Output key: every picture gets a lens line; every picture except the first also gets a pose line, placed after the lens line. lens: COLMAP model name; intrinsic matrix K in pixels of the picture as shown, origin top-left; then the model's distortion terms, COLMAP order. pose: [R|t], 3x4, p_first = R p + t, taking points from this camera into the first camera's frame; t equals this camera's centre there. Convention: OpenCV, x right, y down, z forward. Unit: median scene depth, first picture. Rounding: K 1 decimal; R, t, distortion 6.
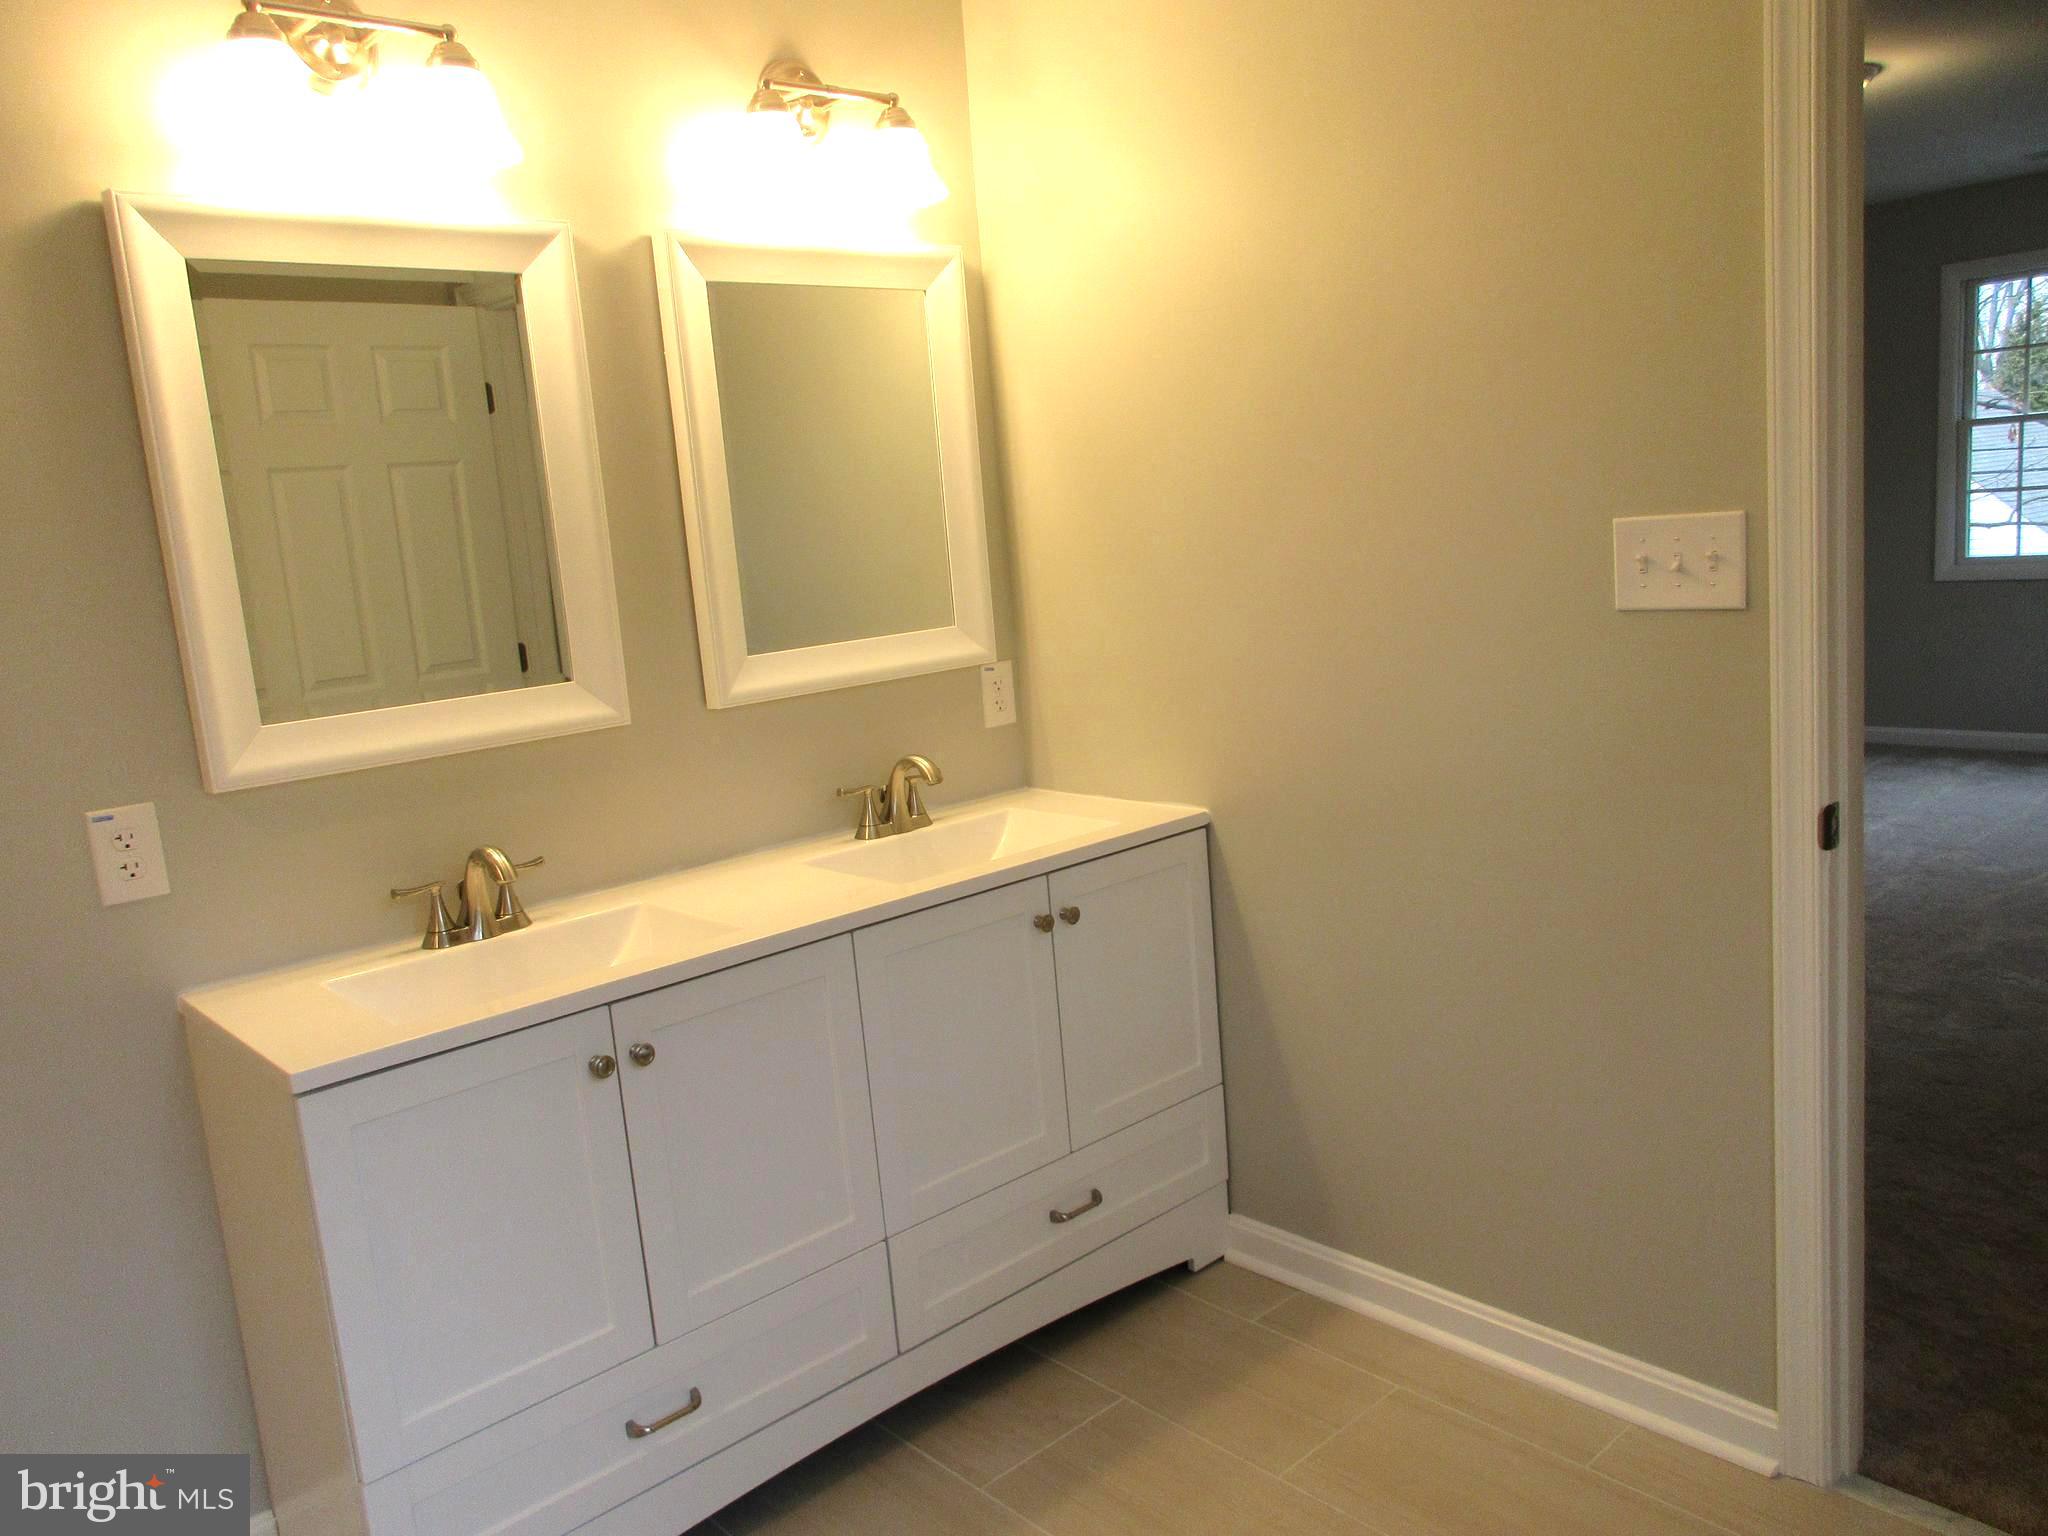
lens RADIAL K [[1518.6, 0, 1024.0], [0, 1518.6, 768.0], [0, 0, 1]] dist [-0.001200, 0.004710]
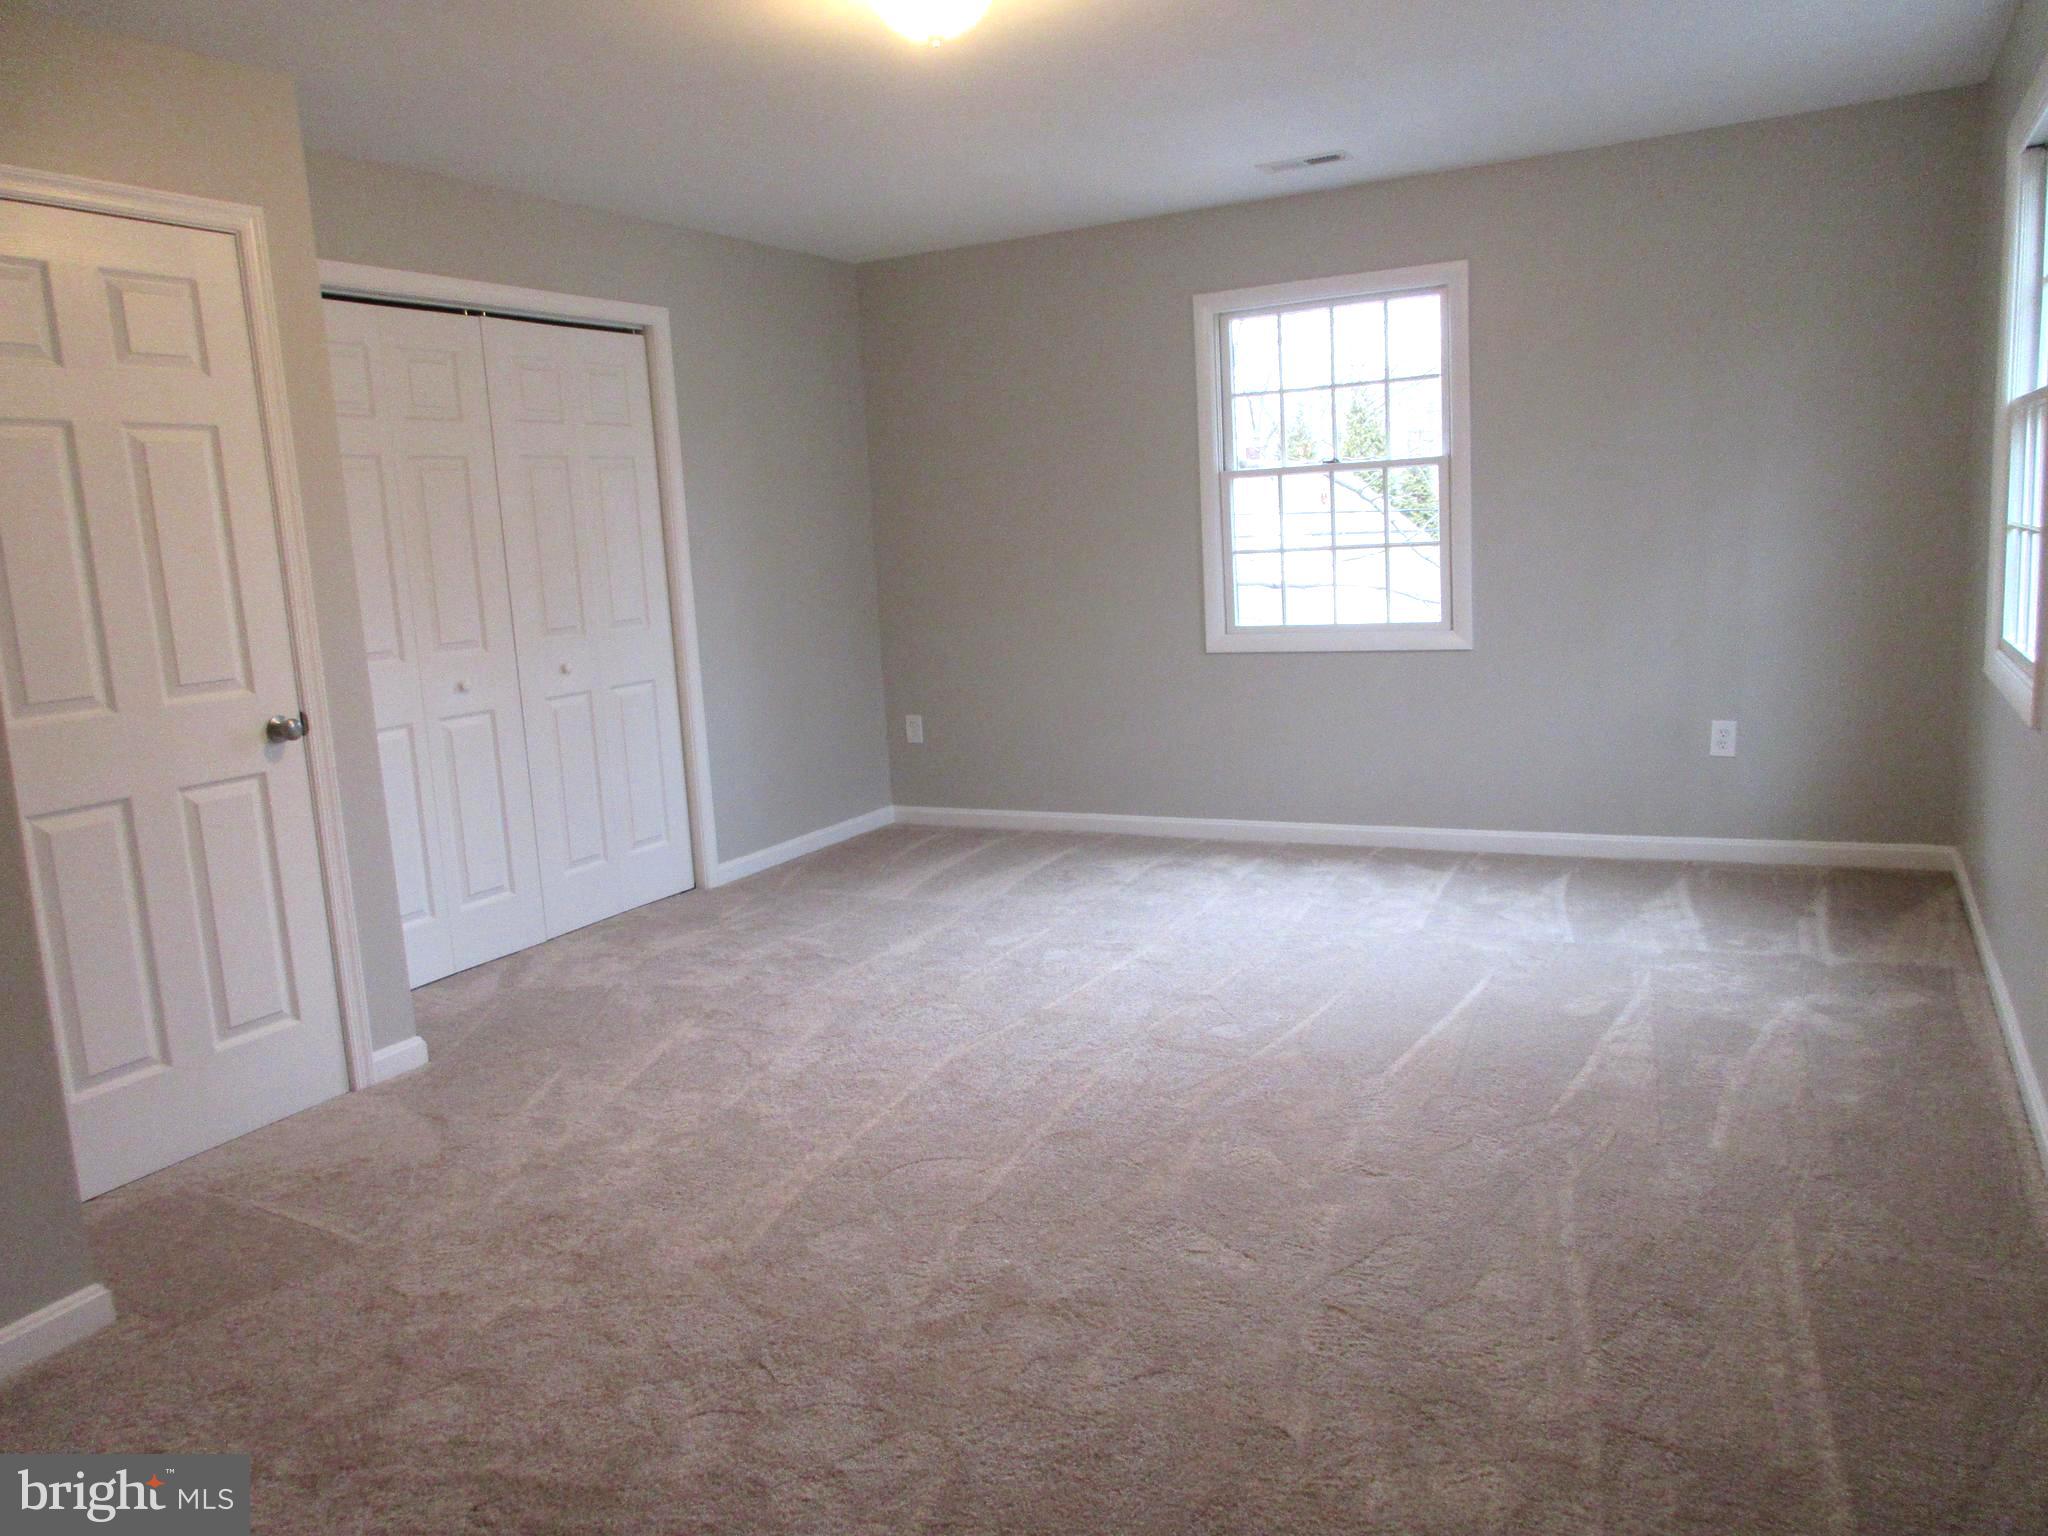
lens RADIAL K [[1518.6, 0, 1024.0], [0, 1518.6, 768.0], [0, 0, 1]] dist [-0.001200, 0.004710]
pose [[0.939176, -0.029637, 0.342154, 0.310188], [0.038944, 0.999034, -0.020363, -0.066565], [-0.341220, 0.032449, 0.939423, 0.329779]]
